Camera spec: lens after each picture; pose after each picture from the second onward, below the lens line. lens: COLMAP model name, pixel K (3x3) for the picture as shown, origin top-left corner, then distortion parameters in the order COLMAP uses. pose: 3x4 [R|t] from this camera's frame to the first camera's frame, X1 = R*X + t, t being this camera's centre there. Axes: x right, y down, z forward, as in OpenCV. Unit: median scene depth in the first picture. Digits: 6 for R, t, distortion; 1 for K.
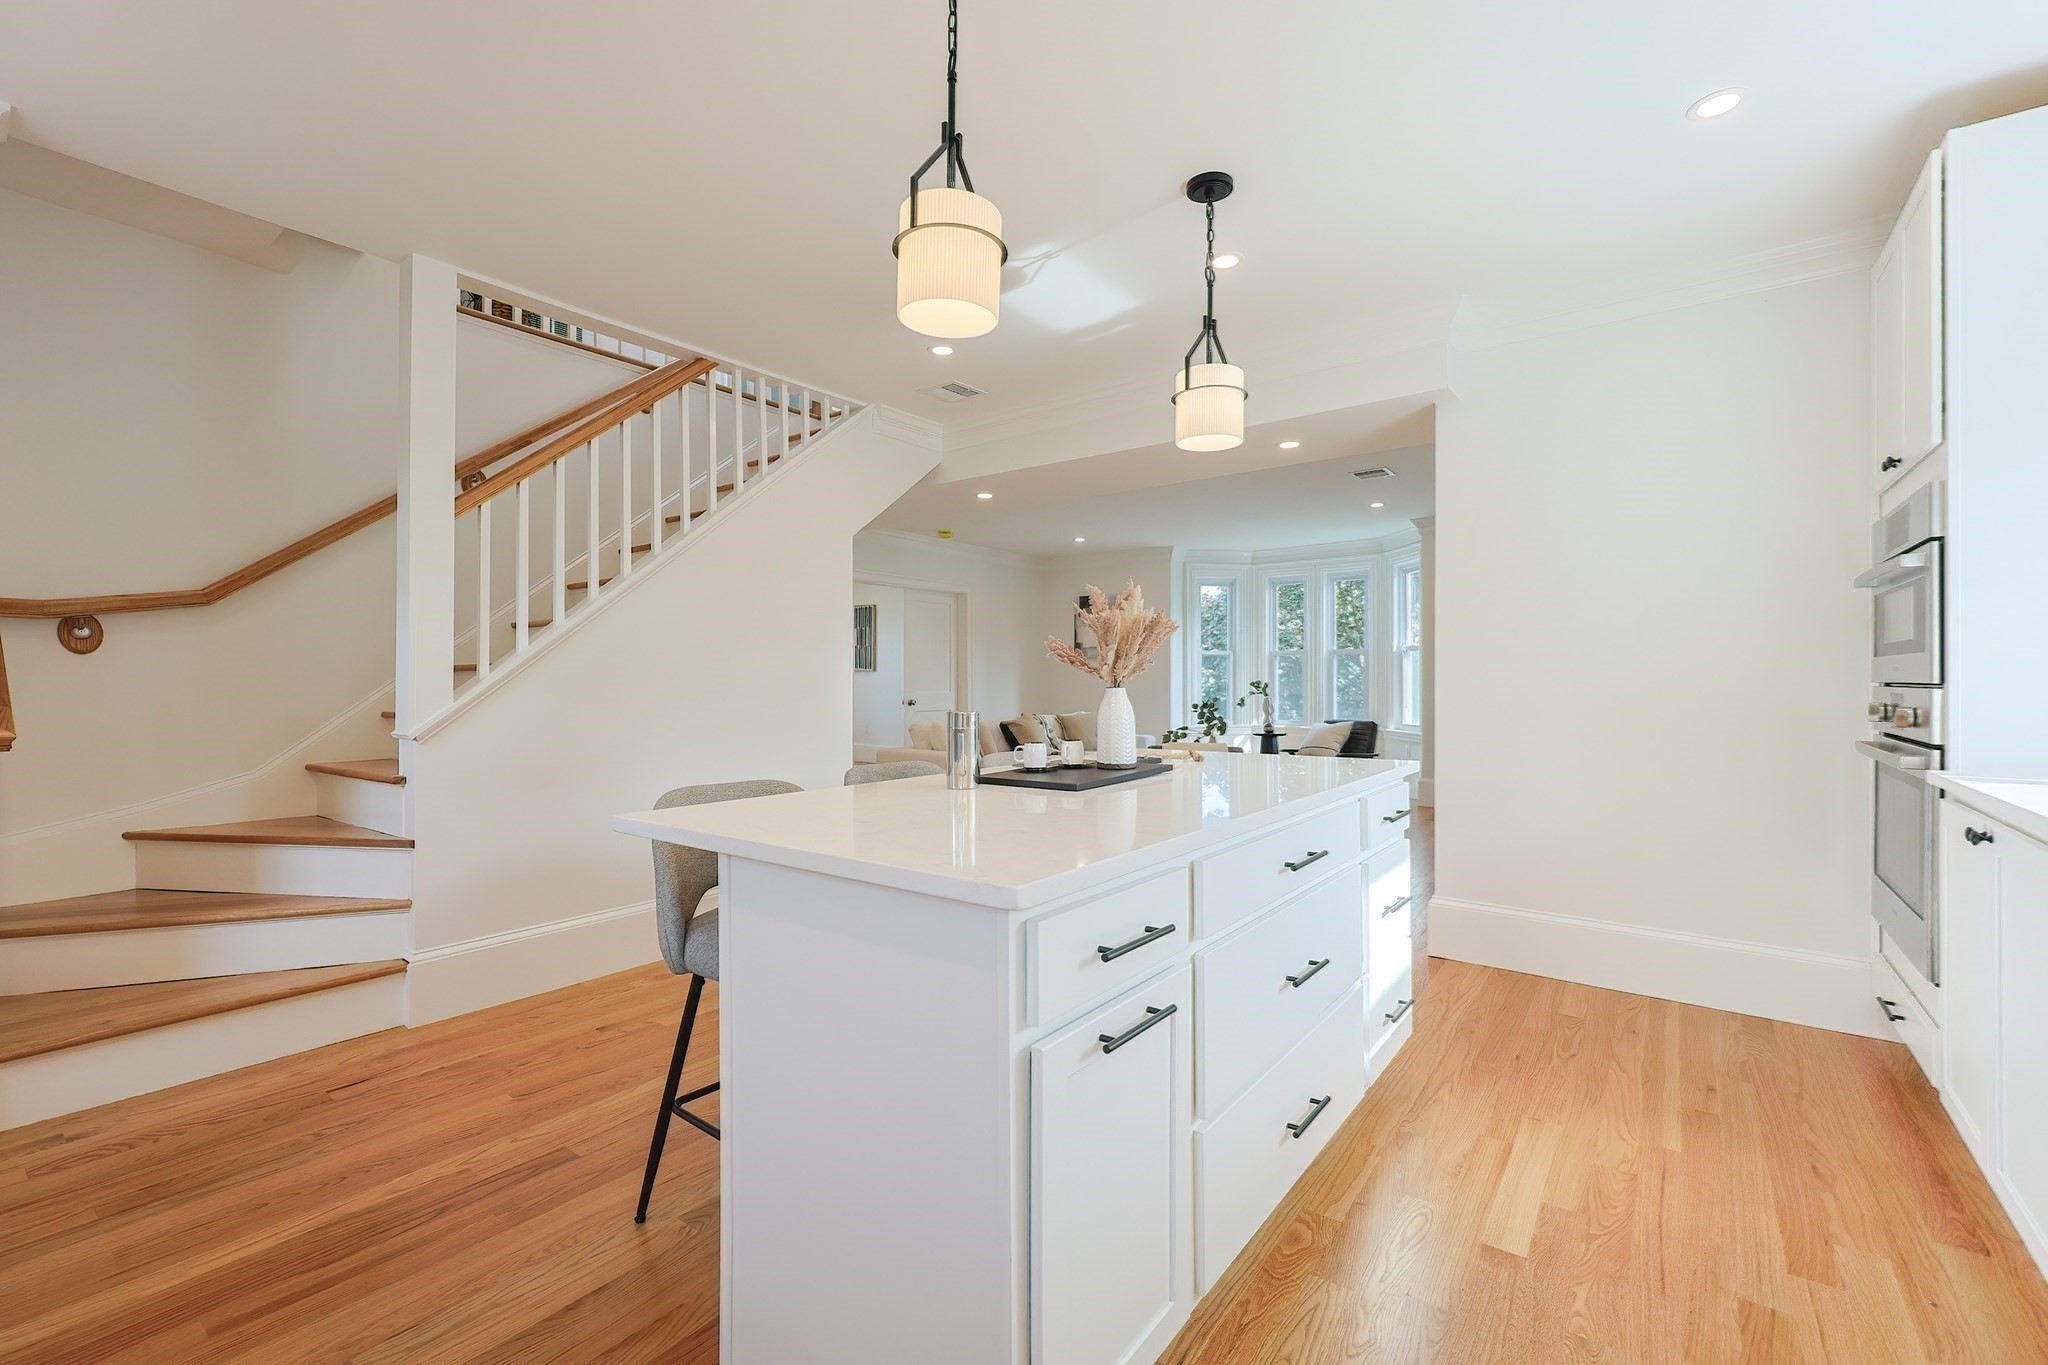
lens RADIAL K [[887.0, 0, 1034.0], [0, 887.0, 677.5], [0, 0, 1]] dist [-0.001092, 0.000101]
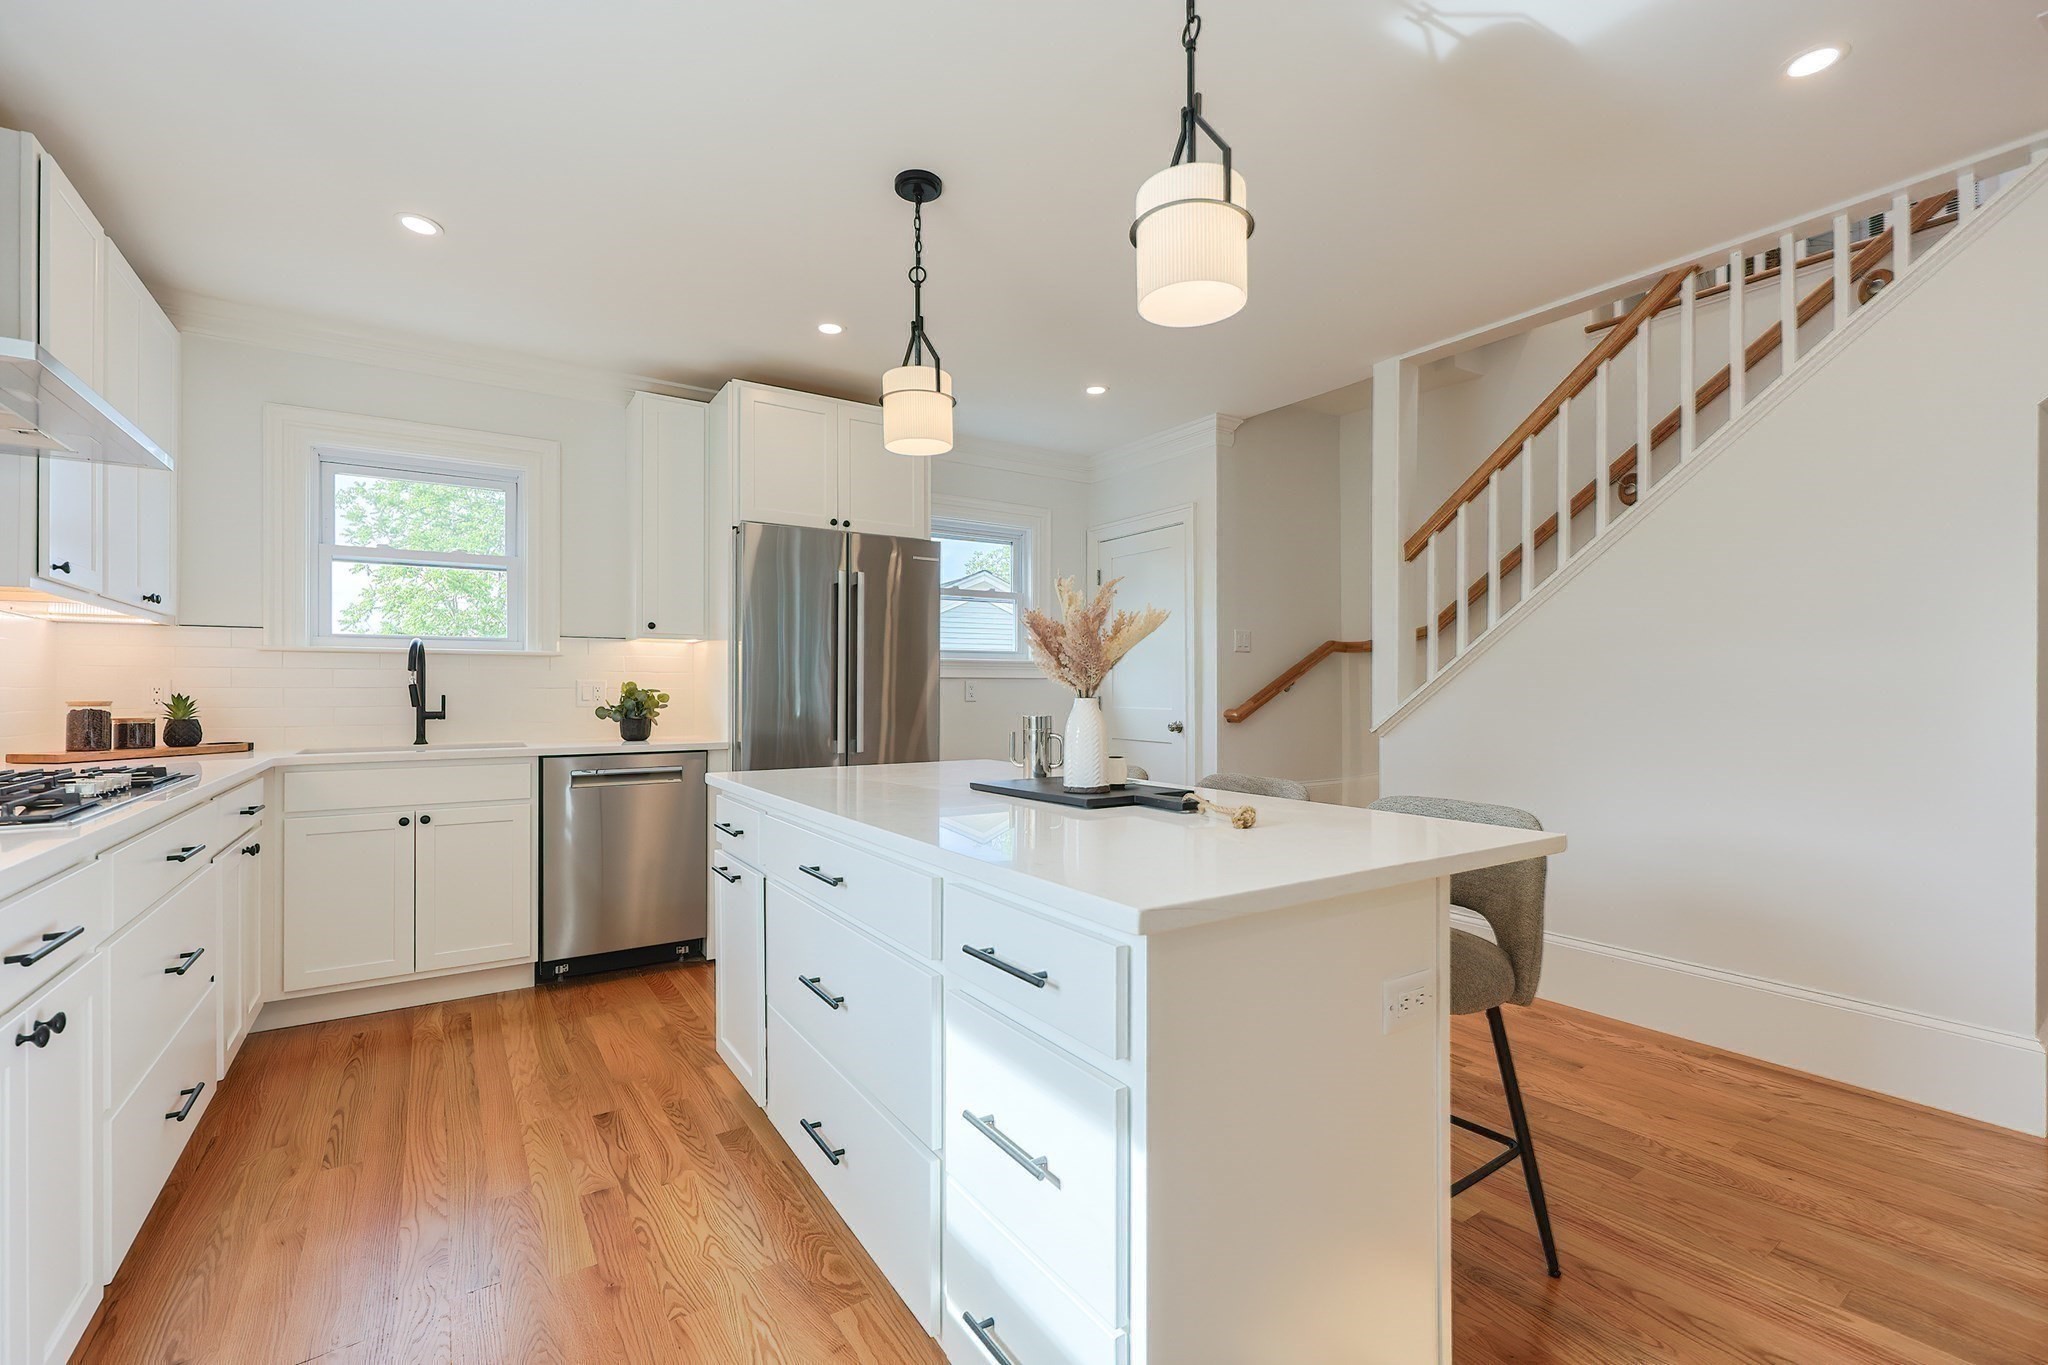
lens RADIAL K [[887.0, 0, 1029.1], [0, 887.0, 686.3], [0, 0, 1]] dist [-0.001092, 0.000101]
pose [[-0.343584, -0.000846, -0.939122, 1.038298], [0.004458, 0.999987, -0.002532, 0.001314], [0.939111, -0.005056, -0.343576, 1.405304]]
